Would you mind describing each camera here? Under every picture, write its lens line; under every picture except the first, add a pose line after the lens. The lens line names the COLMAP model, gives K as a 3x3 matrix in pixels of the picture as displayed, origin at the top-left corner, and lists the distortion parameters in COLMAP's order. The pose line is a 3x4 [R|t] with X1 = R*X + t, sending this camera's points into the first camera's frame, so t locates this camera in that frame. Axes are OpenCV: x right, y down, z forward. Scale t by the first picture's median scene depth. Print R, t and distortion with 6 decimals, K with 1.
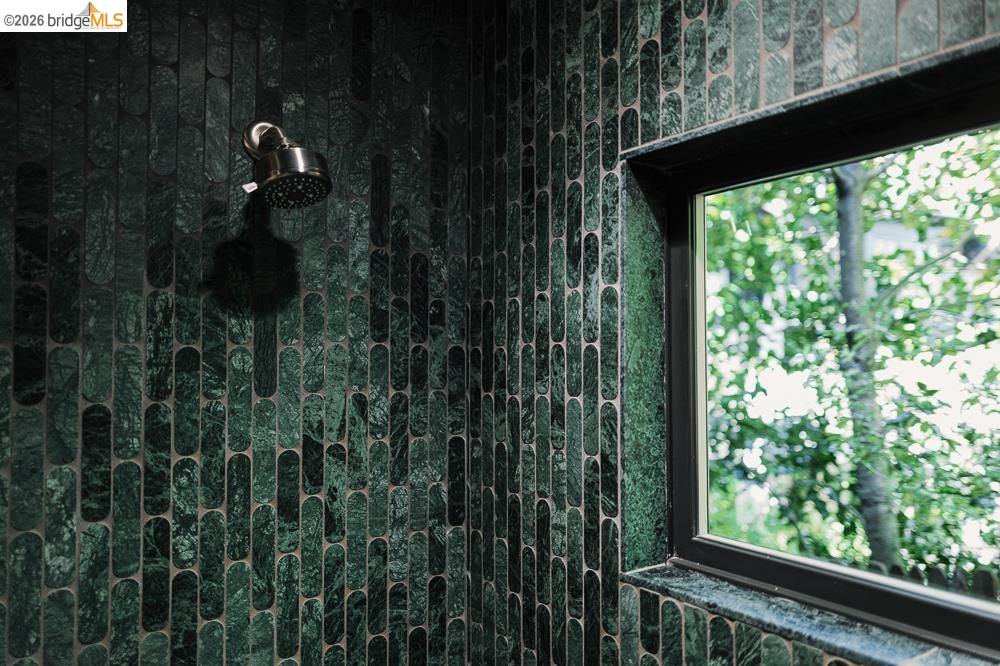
lens RADIAL K [[750.0, 0, 498.8], [0, 750.0, 343.0], [0, 0, 1]] dist [0.005506, 0.003404]
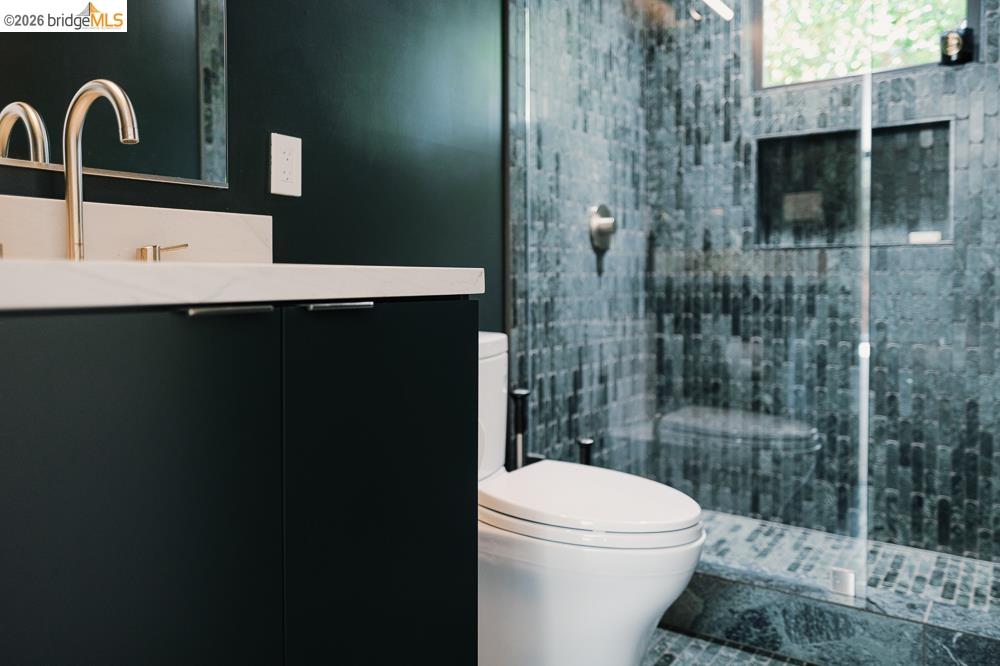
lens RADIAL K [[788.7, 0, 502.9], [0, 788.7, 335.1], [0, 0, 1]] dist [-0.041643, 0.071115]
pose [[0.933686, -0.022723, 0.357370, -1.581606], [-0.003625, 0.997334, 0.072887, 0.910604], [-0.358073, -0.069349, 0.931114, -1.306058]]
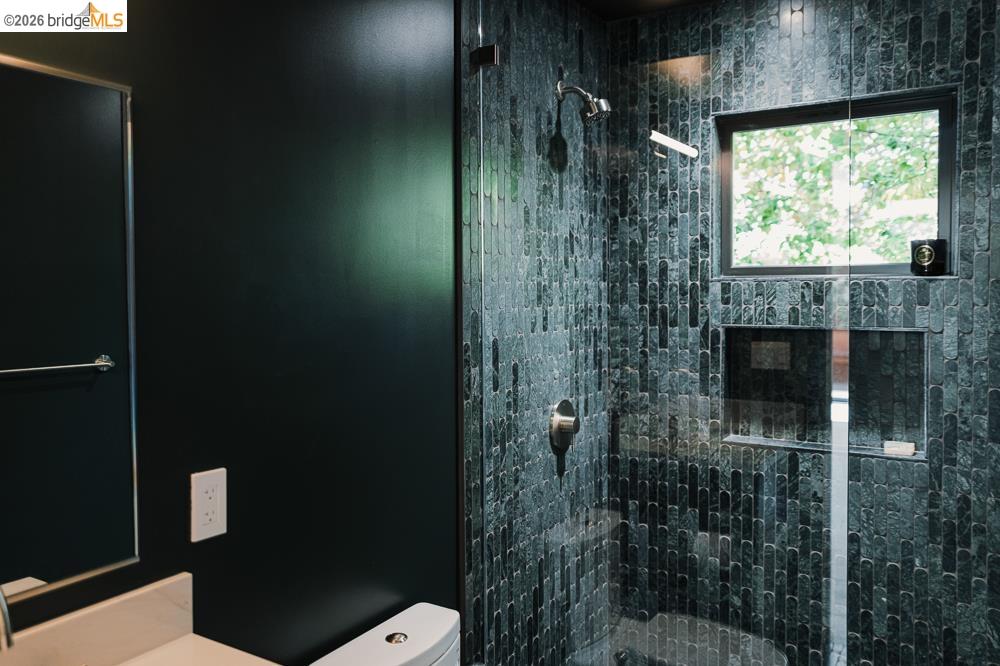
lens RADIAL K [[788.7, 0, 500.9], [0, 788.7, 339.2], [0, 0, 1]] dist [-0.041643, 0.071115]
pose [[0.916986, -0.027830, 0.397948, -1.487223], [-0.001926, 0.997243, 0.074180, 0.294834], [-0.398915, -0.068788, 0.914404, -1.128062]]
